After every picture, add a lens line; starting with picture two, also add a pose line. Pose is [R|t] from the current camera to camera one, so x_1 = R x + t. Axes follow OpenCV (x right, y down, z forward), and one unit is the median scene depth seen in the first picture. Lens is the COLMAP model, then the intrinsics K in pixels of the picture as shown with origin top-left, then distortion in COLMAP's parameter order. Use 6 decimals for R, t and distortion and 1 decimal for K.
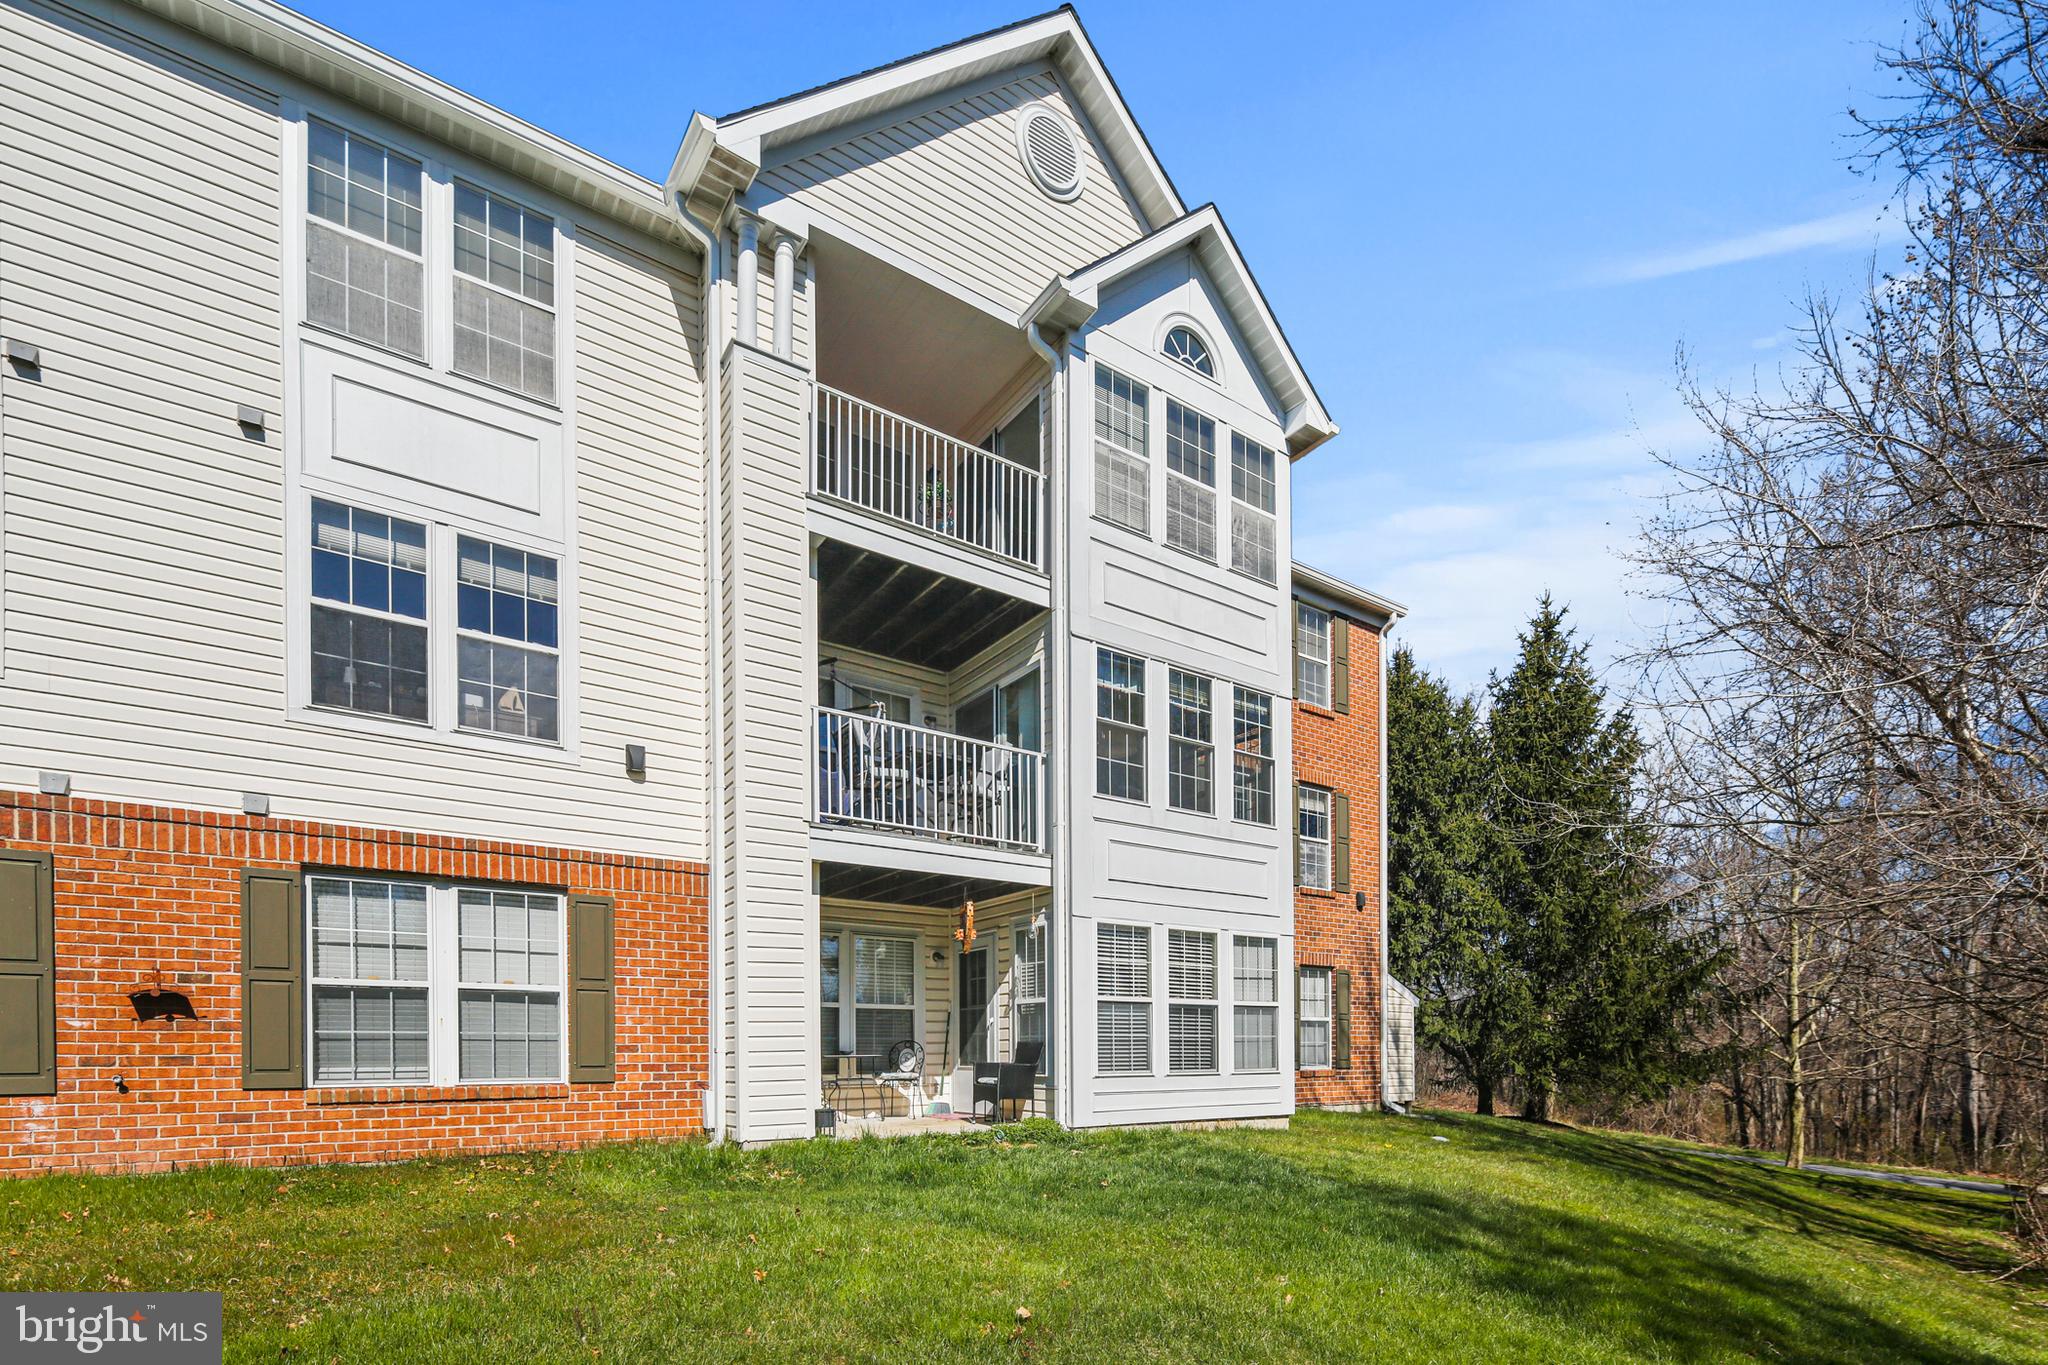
lens RADIAL K [[992.5, 0, 1017.1], [0, 992.5, 667.5], [0, 0, 1]] dist [0.001054, -0.000103]
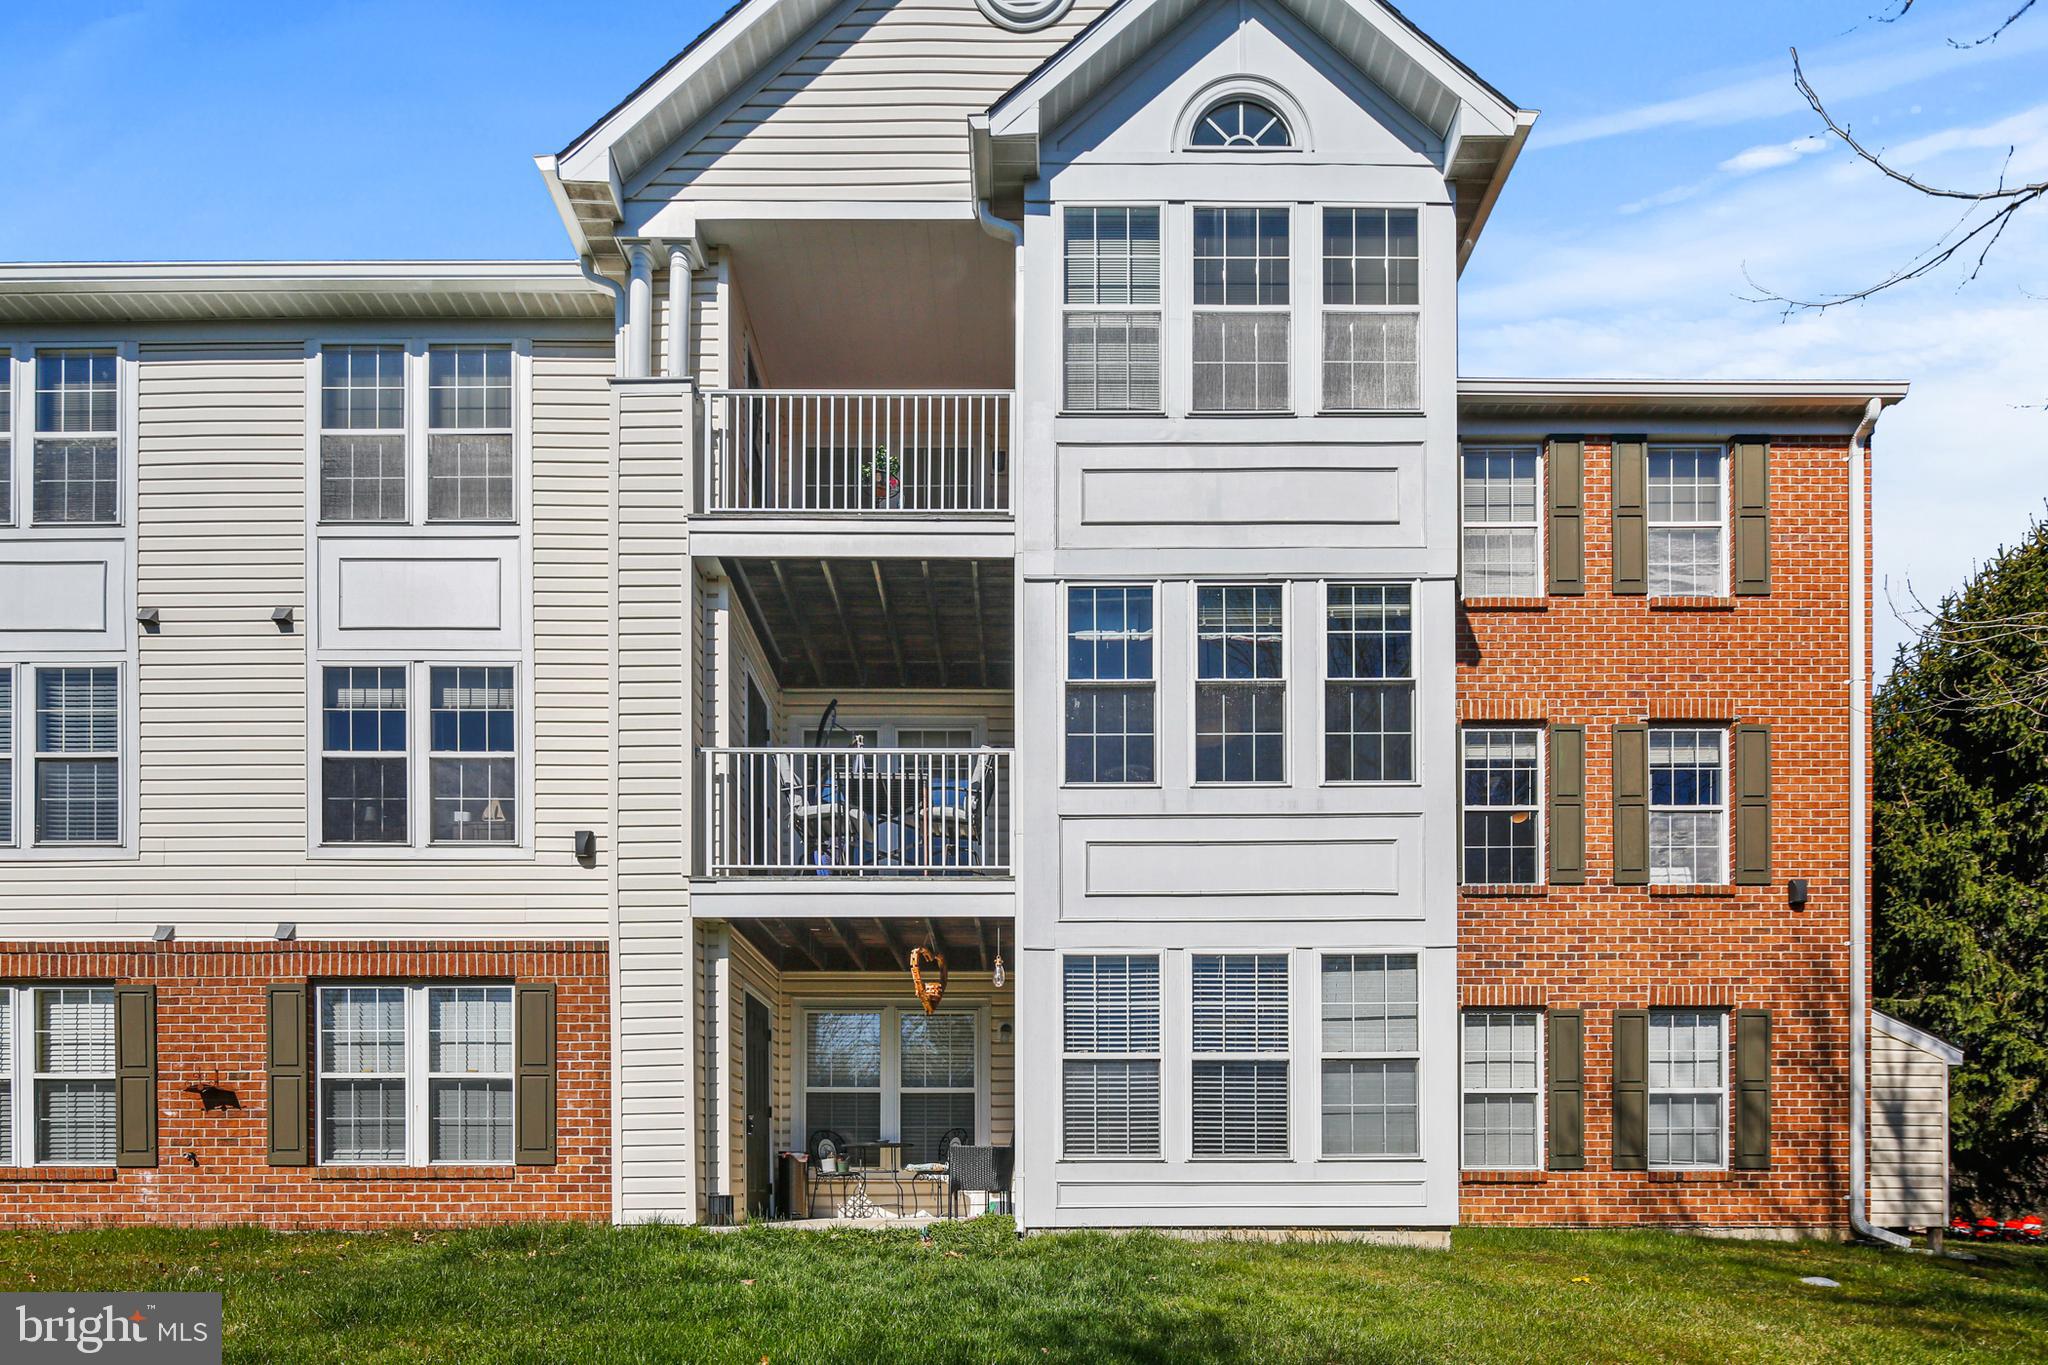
lens RADIAL K [[1040.1, 0, 1024.1], [0, 1040.1, 876.2], [0, 0, 1]] dist [0.000178, -0.000114]
pose [[0.808230, -0.166492, -0.564841, 0.502994], [0.207897, 0.978108, 0.009174, 0.191917], [0.550948, -0.124843, 0.825149, 0.377268]]
